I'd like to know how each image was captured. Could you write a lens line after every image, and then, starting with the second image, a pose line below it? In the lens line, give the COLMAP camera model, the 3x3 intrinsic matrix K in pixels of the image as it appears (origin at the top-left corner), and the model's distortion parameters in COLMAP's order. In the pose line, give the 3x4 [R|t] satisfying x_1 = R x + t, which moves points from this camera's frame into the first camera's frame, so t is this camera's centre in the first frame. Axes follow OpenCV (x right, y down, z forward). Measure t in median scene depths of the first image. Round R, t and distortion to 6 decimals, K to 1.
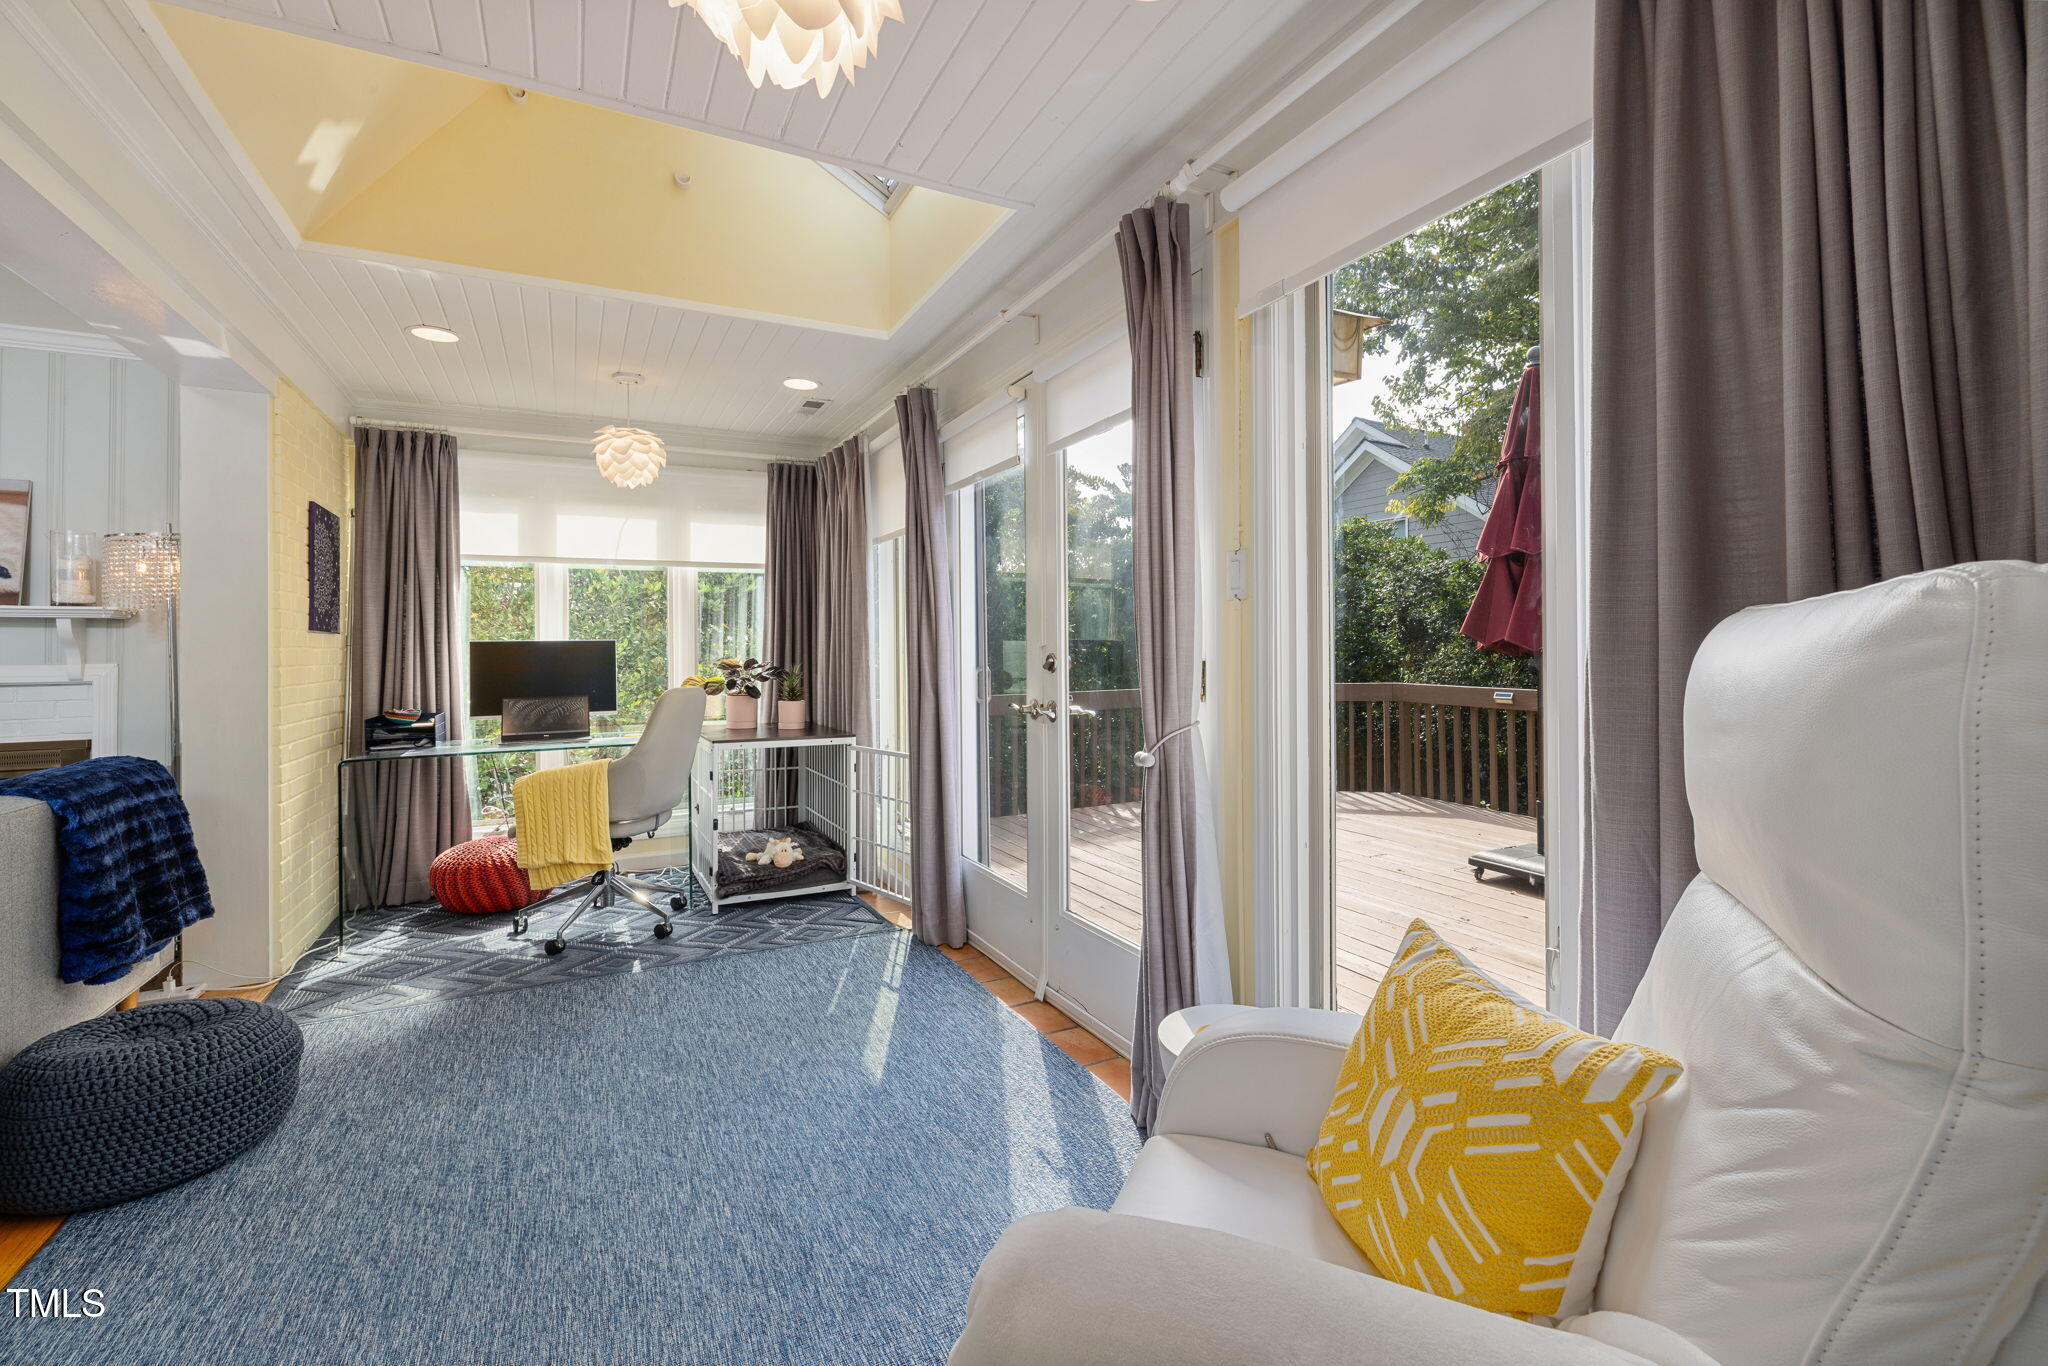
lens RADIAL K [[866.0, 0, 996.3], [0, 866.0, 650.6], [0, 0, 1]] dist [-0.001124, 0.000018]
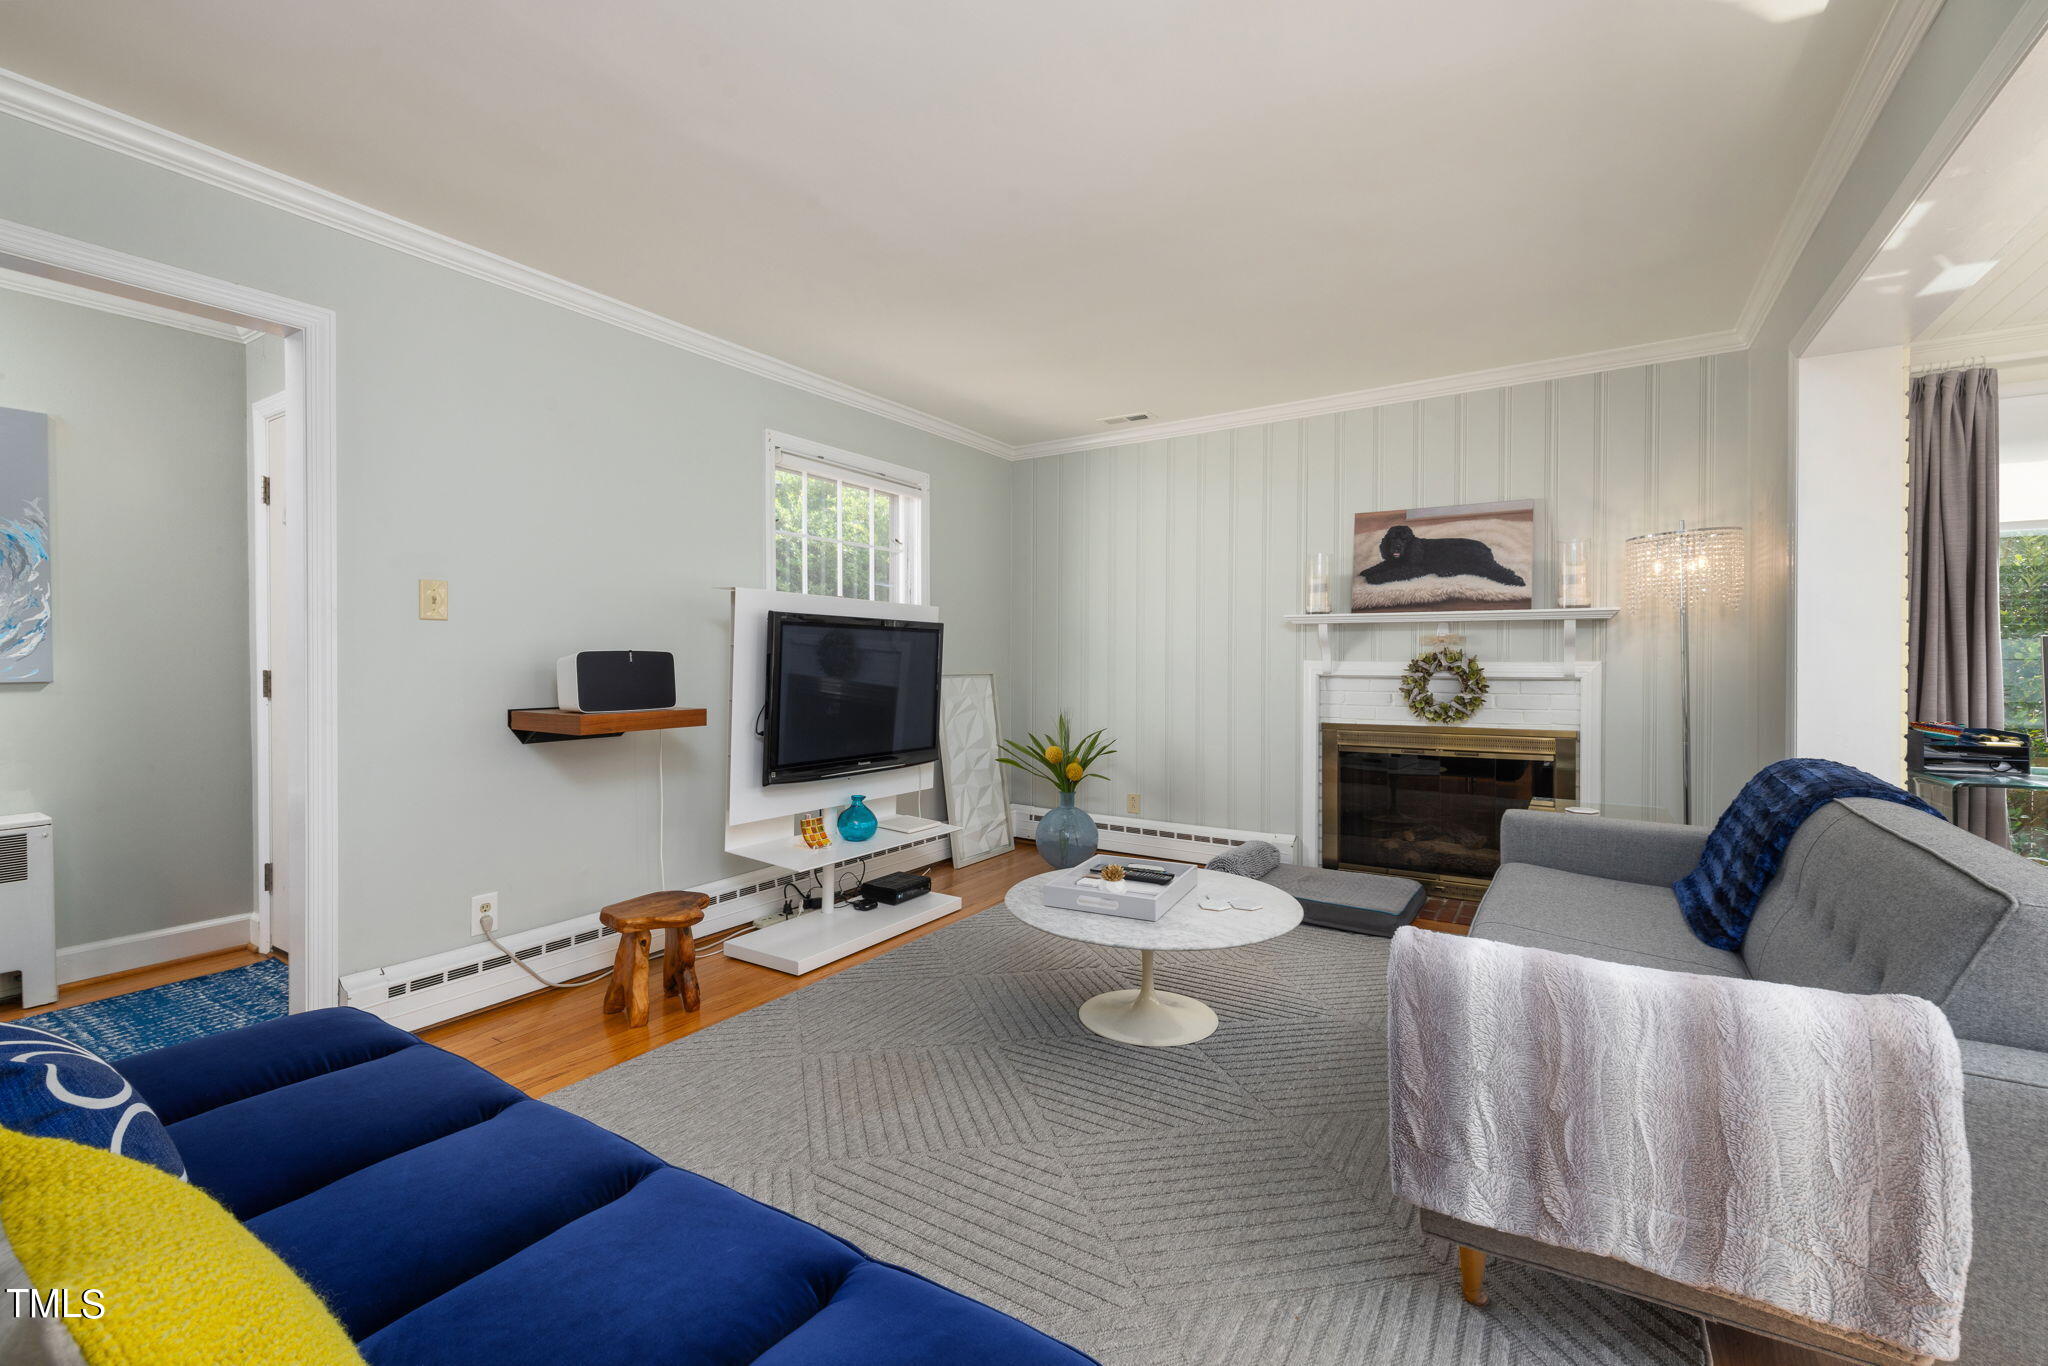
lens RADIAL K [[857.0, 0, 1016.6], [0, 857.0, 673.9], [0, 0, 1]] dist [0.000647, -0.000336]
pose [[0.520707, 0.021378, -0.853468, -0.469014], [-0.004191, 0.999738, 0.022485, 0.009209], [0.853725, -0.008131, 0.520661, -0.155359]]
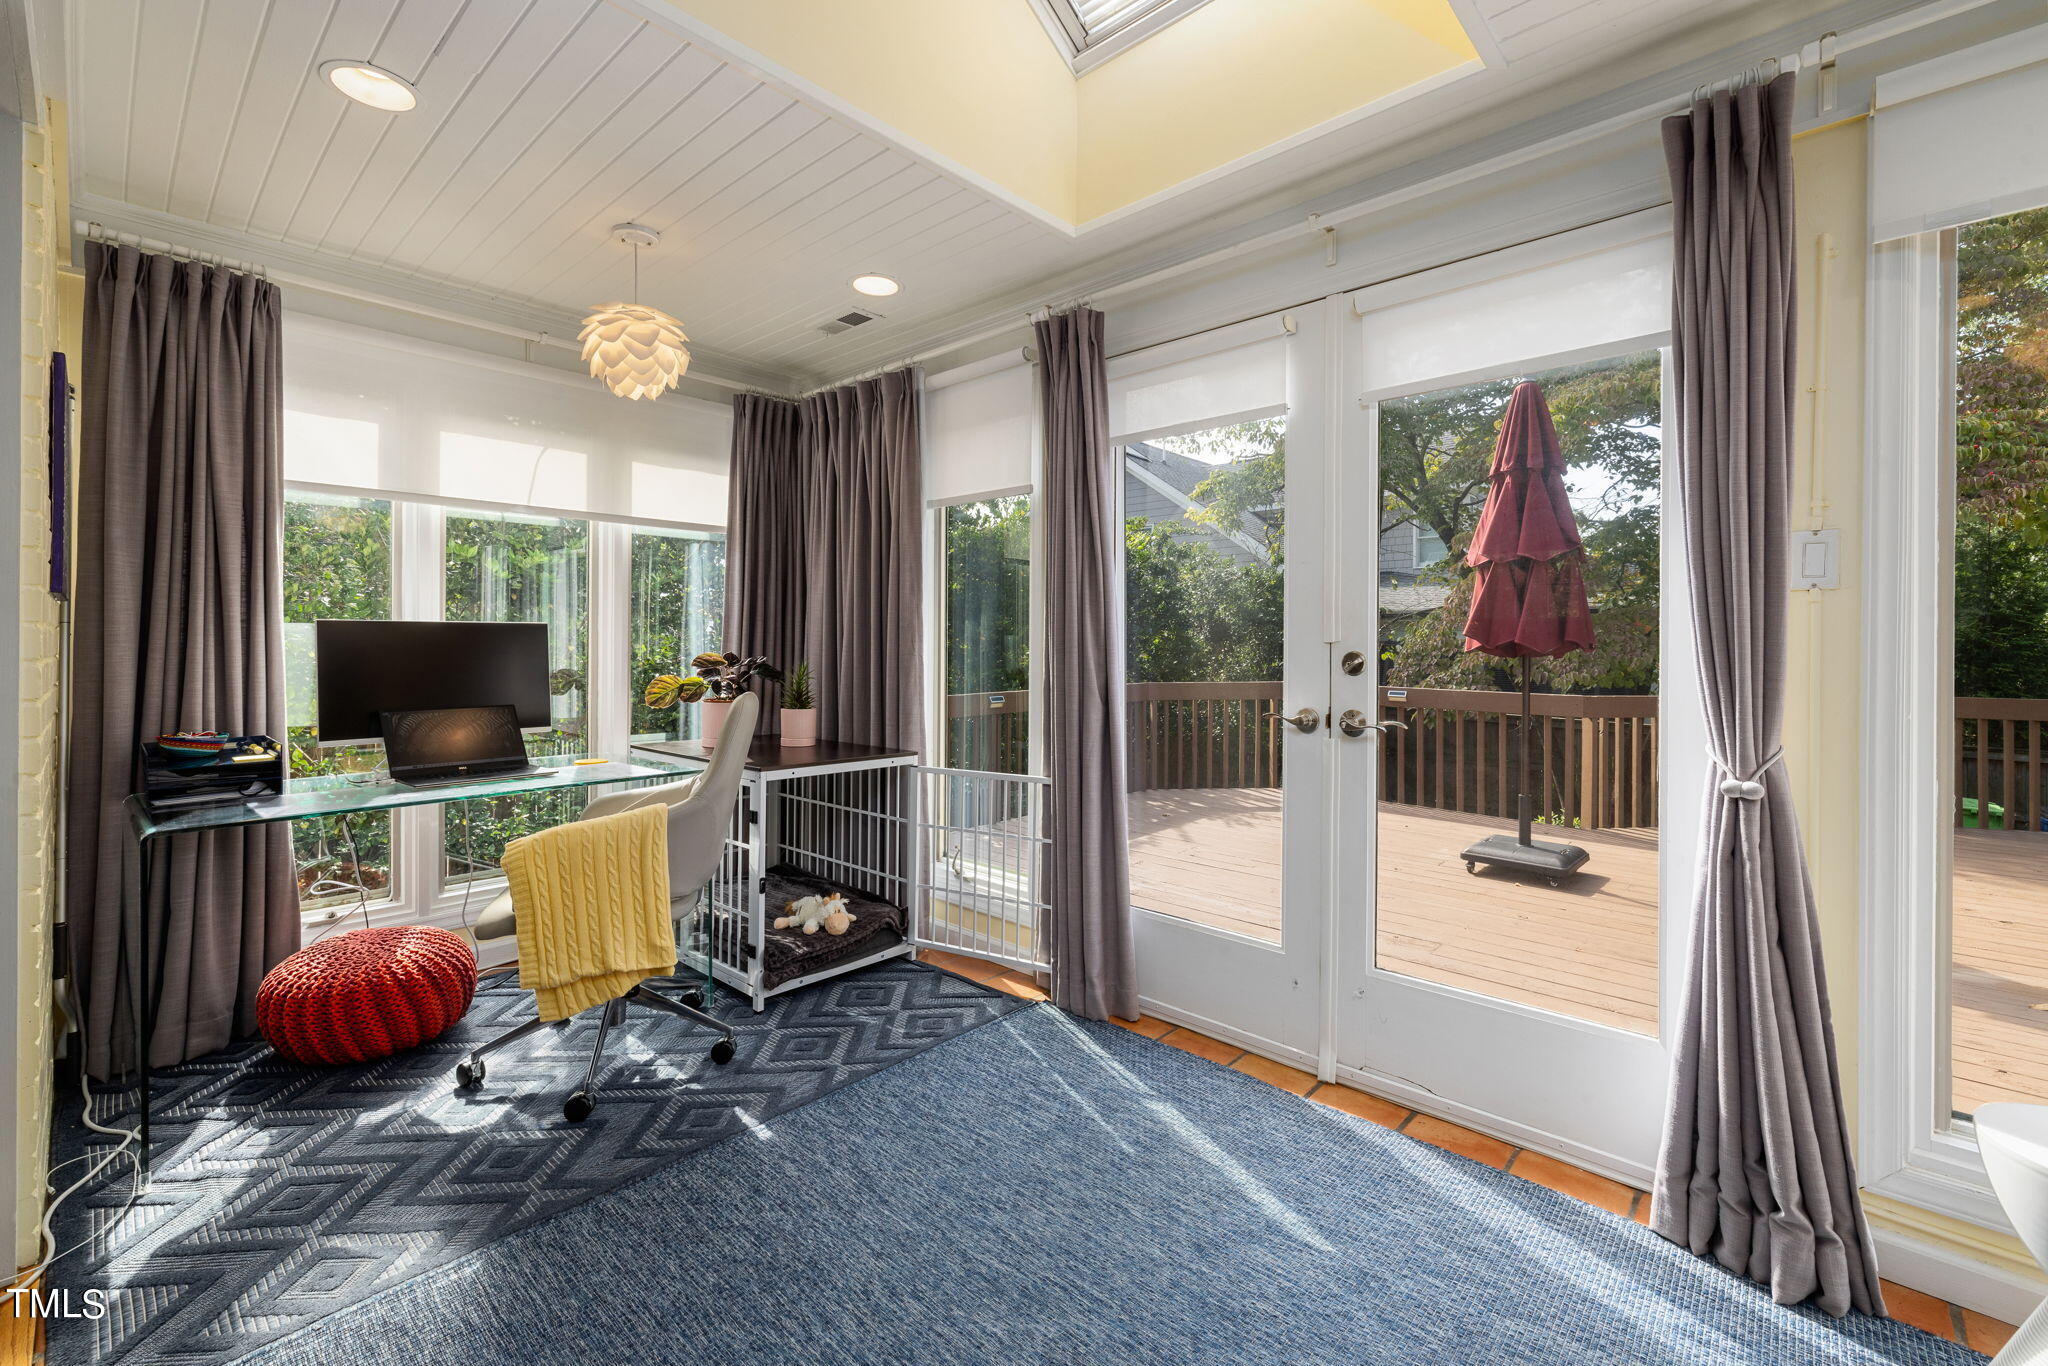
lens RADIAL K [[866.0, 0, 996.3], [0, 866.0, 650.6], [0, 0, 1]] dist [-0.001124, 0.000018]
pose [[0.937391, 0.010775, 0.348111, -0.395983], [-0.012820, 0.999911, 0.003573, 0.002823], [-0.348042, -0.007812, 0.937446, 0.269340]]
